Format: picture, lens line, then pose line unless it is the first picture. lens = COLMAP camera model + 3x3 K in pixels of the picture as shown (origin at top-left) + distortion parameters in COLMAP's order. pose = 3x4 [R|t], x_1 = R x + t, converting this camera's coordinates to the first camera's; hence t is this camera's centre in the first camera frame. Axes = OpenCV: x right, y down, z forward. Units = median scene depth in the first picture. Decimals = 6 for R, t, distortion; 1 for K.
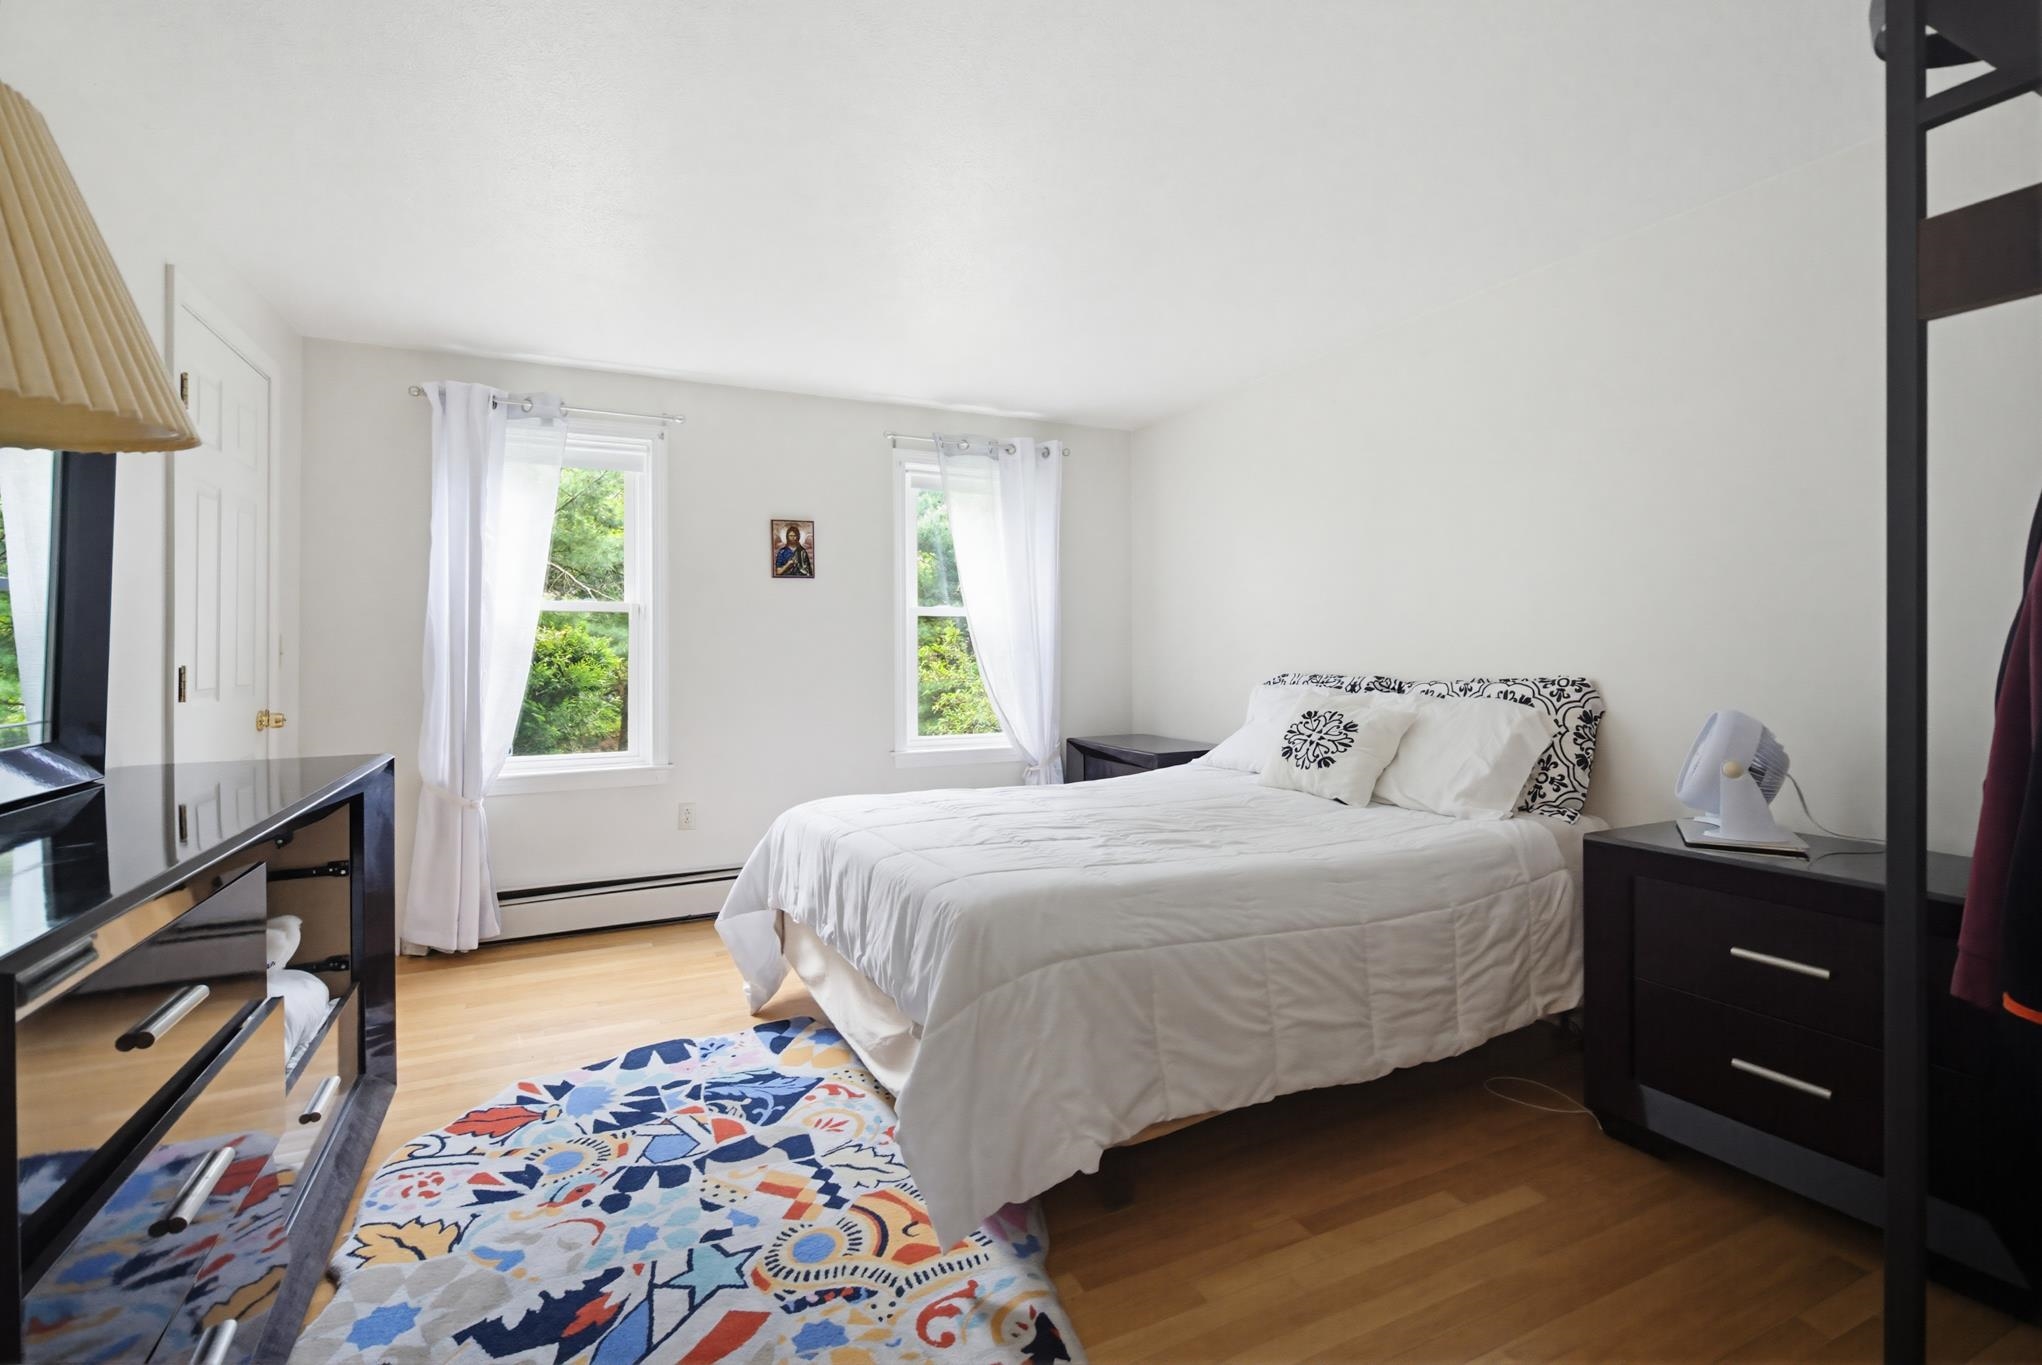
lens RADIAL K [[938.7, 0, 1010.7], [0, 938.7, 660.2], [0, 0, 1]] dist [-0.004392, -0.001892]
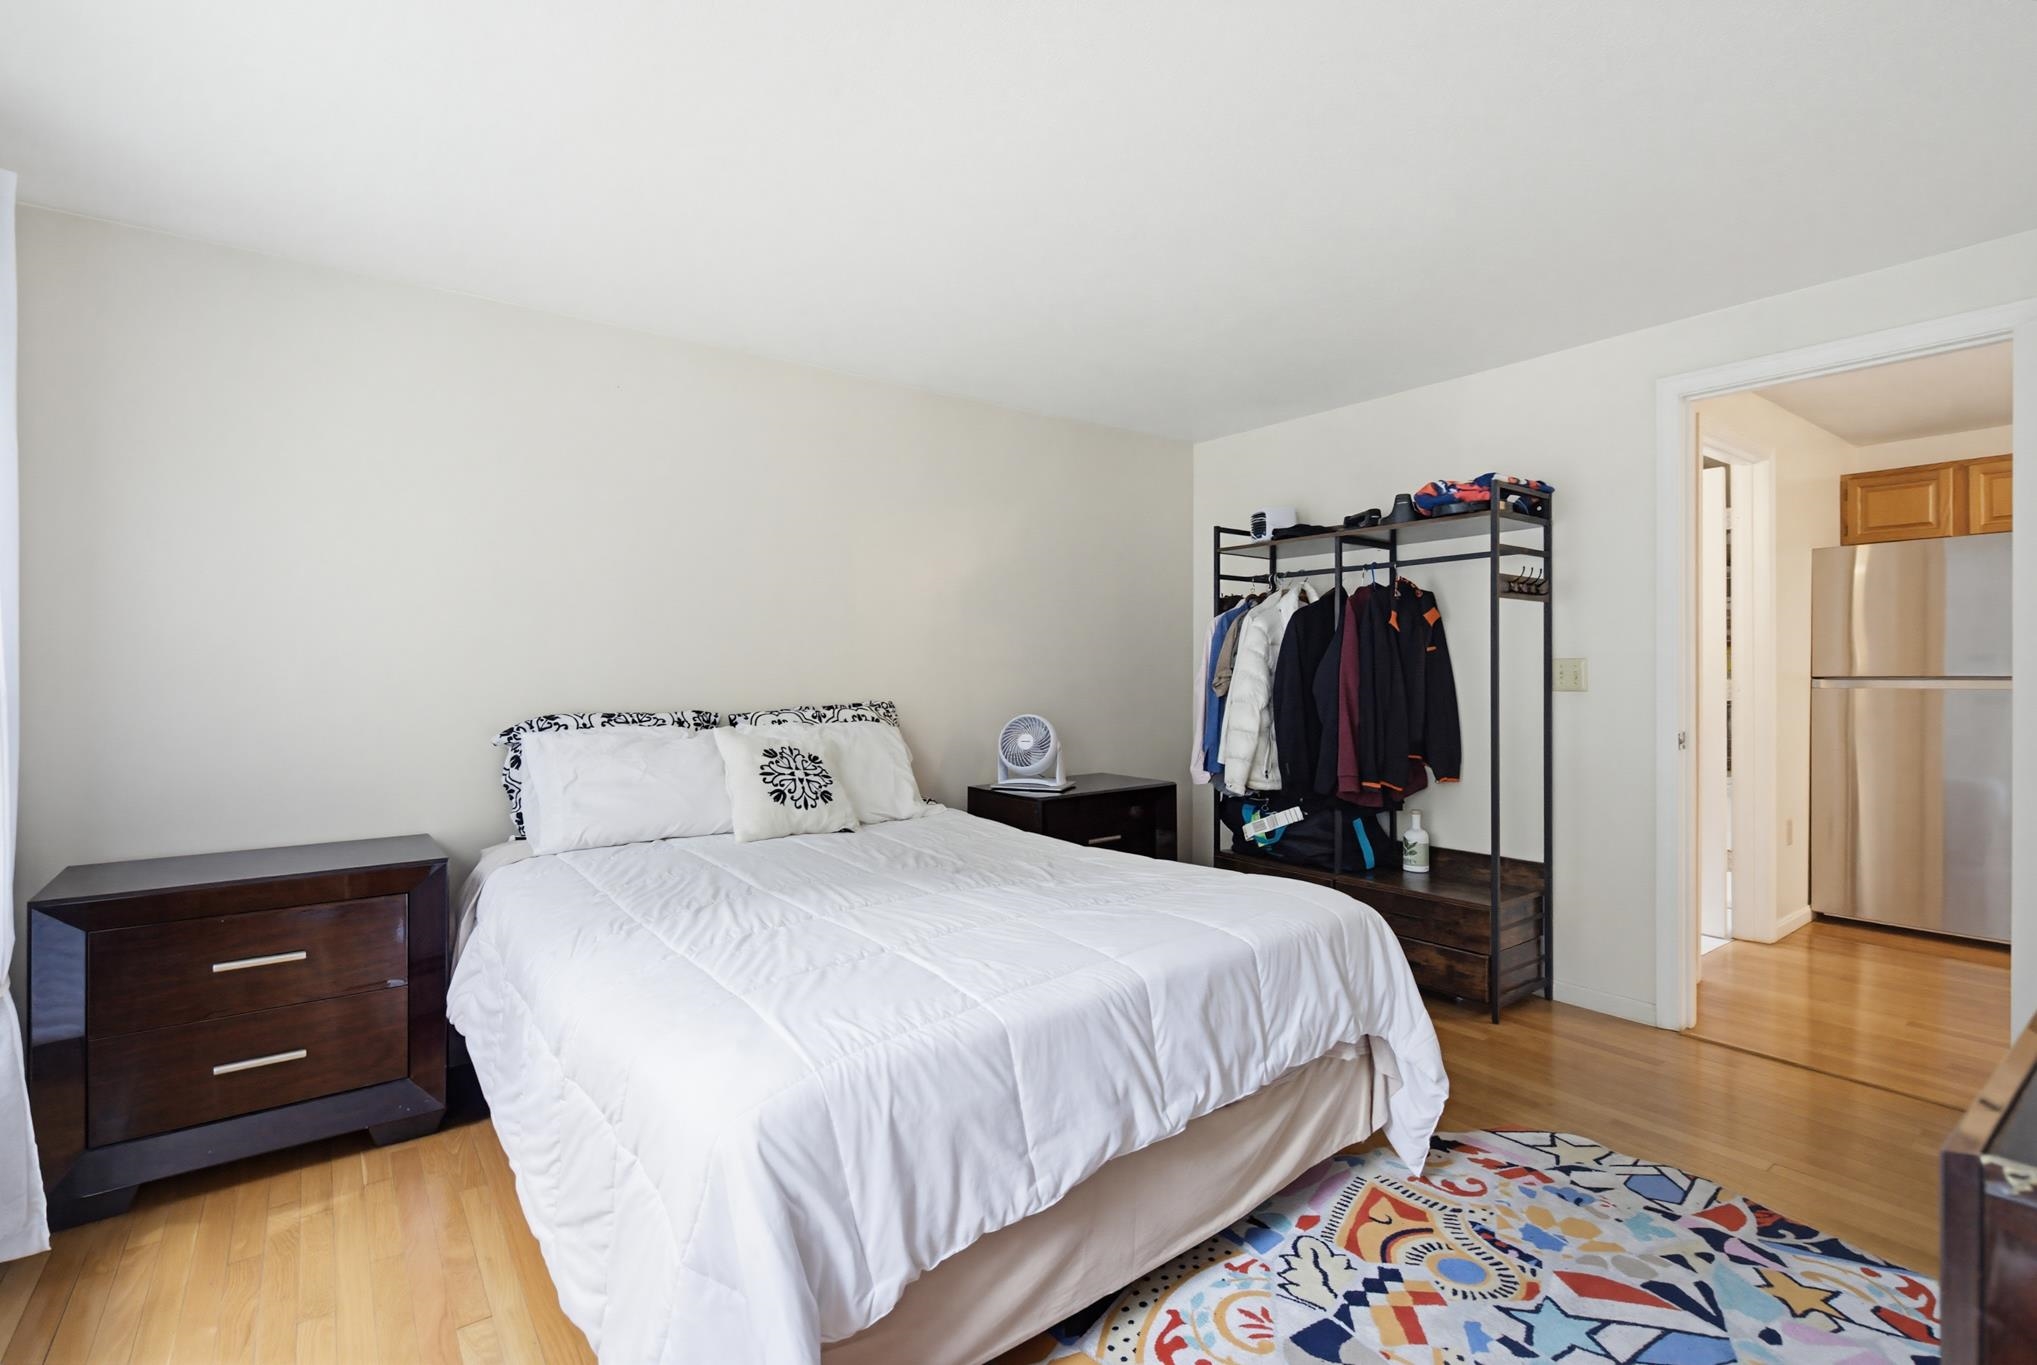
lens RADIAL K [[936.4, 0, 1011.2], [0, 936.4, 681.1], [0, 0, 1]] dist [-0.004392, -0.001892]
pose [[-0.205515, -0.006322, 0.978634, -1.111064], [0.014672, 0.999847, 0.009540, -0.030531], [-0.978544, 0.016319, -0.205390, 1.696496]]
